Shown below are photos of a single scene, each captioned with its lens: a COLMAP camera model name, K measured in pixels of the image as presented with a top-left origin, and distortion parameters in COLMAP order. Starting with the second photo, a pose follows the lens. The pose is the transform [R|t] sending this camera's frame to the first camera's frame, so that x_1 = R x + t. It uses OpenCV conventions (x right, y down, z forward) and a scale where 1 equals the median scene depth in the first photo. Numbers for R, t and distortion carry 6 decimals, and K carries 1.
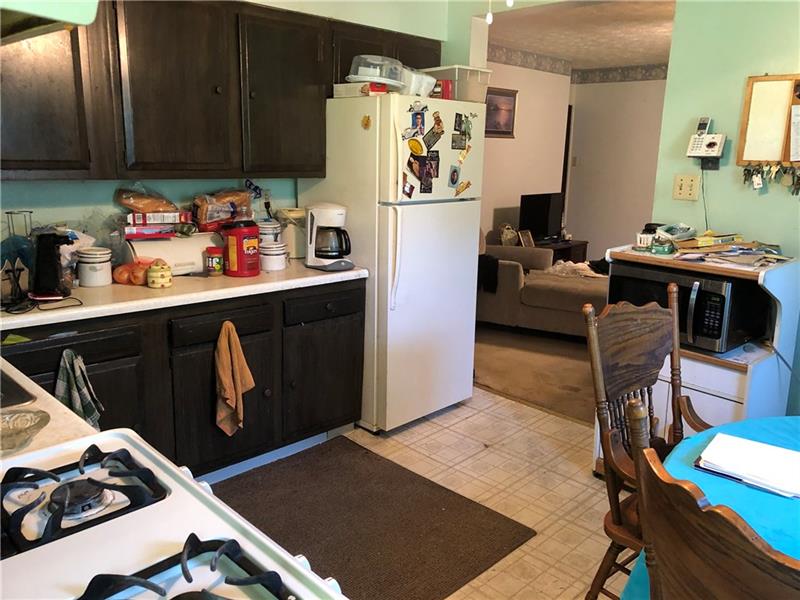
lens RADIAL K [[654.0, 0, 399.5], [0, 654.0, 302.1], [0, 0, 1]] dist [0.040416, -0.043839]
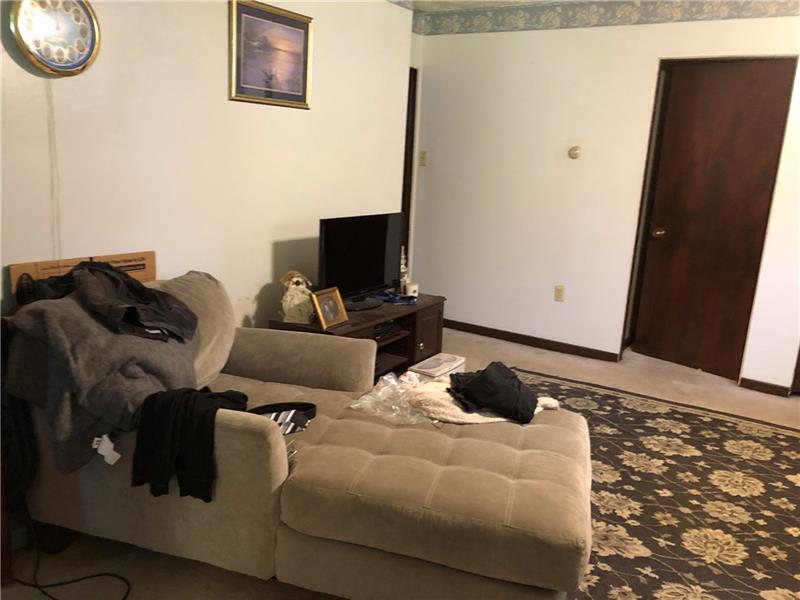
lens RADIAL K [[654.0, 0, 402.2], [0, 654.0, 297.6], [0, 0, 1]] dist [0.040416, -0.043839]
pose [[0.977199, -0.014520, 0.211828, 0.135113], [0.014506, 0.999893, 0.001625, -0.098826], [-0.211829, 0.001485, 0.977306, 0.470346]]
